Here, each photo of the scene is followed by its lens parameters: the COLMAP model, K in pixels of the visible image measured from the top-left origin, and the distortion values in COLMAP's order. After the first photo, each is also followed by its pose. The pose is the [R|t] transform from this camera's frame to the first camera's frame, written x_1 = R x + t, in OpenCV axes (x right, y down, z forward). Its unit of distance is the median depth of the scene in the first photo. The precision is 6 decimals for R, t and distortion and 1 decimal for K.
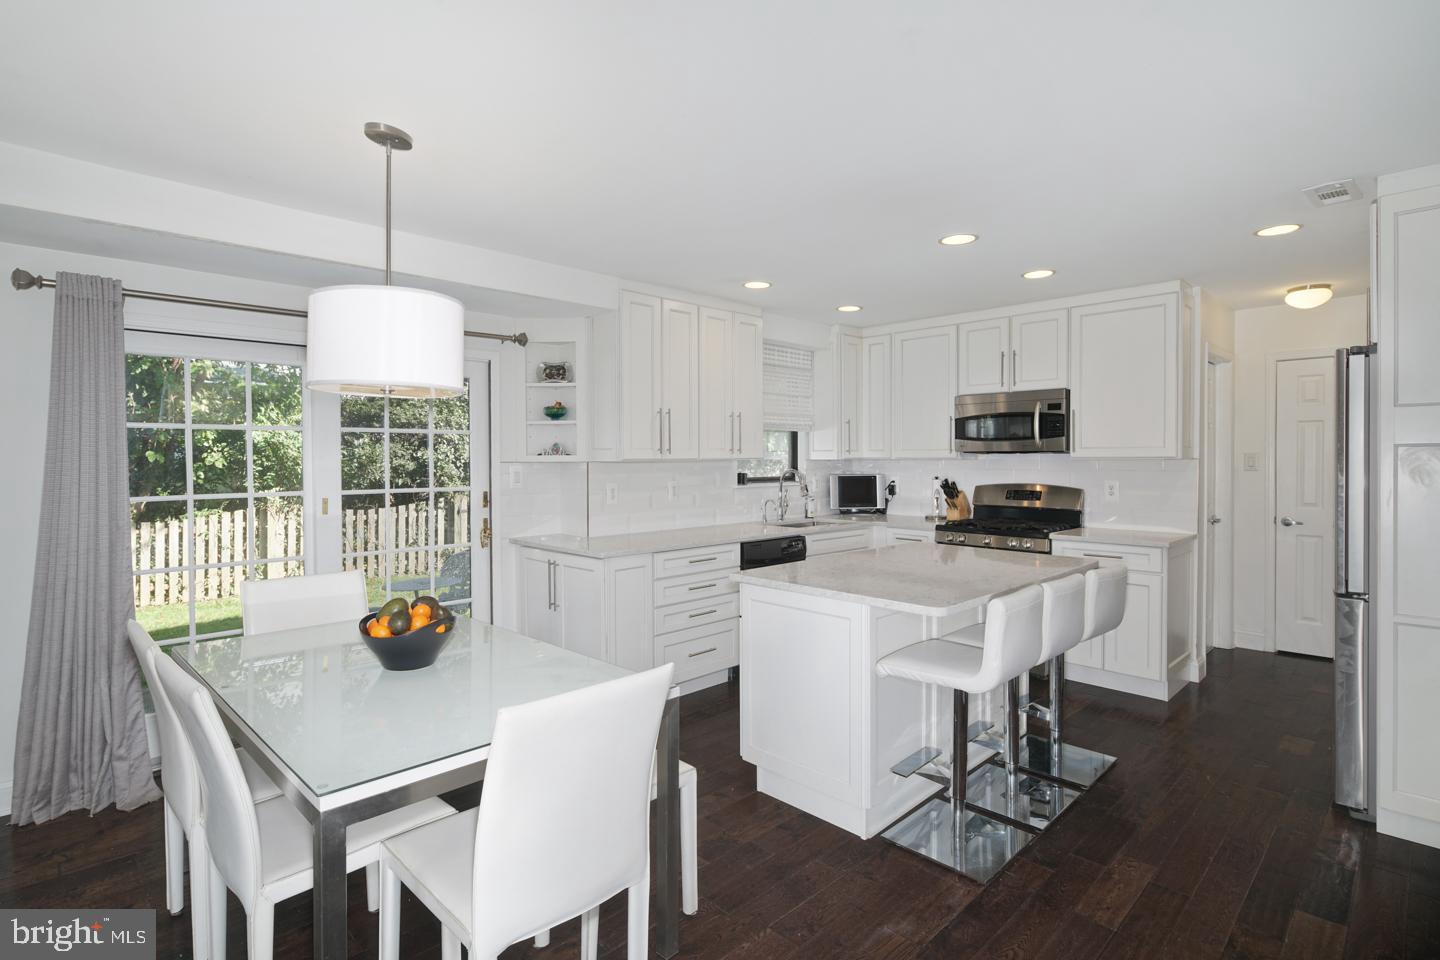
lens RADIAL K [[698.6, 0, 716.2], [0, 698.6, 477.4], [0, 0, 1]] dist [0.005085, -0.000278]
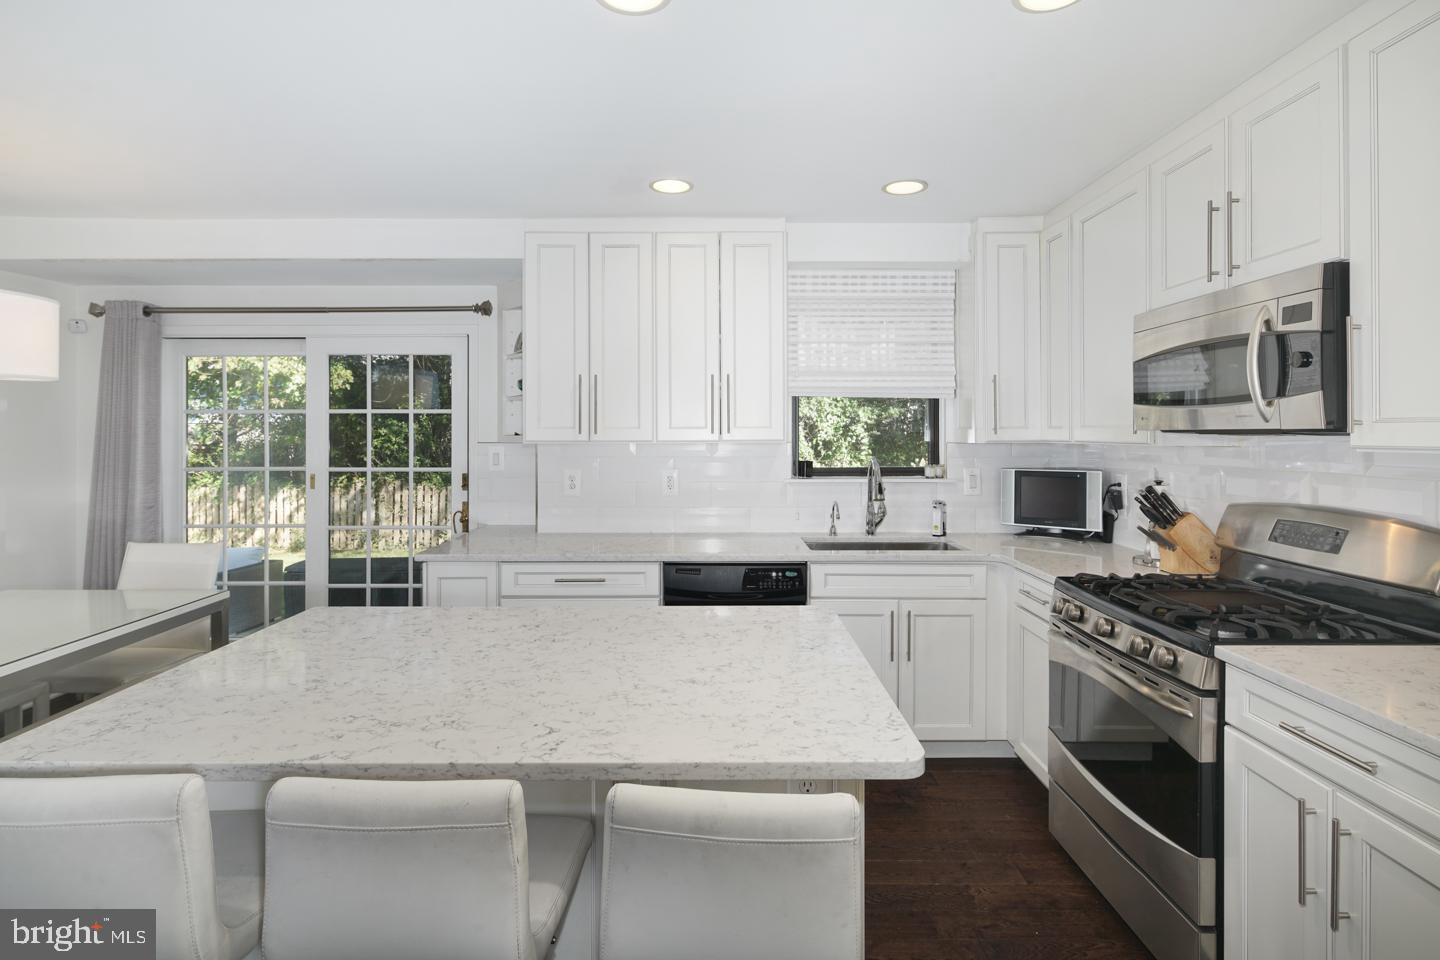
lens RADIAL K [[698.6, 0, 713.7], [0, 698.6, 432.0], [0, 0, 1]] dist [0.005085, -0.000278]
pose [[0.722497, 0.000209, -0.691374, 0.473925], [-0.021958, 0.999502, -0.022644, -0.018279], [0.691025, 0.031542, 0.722142, 0.460960]]
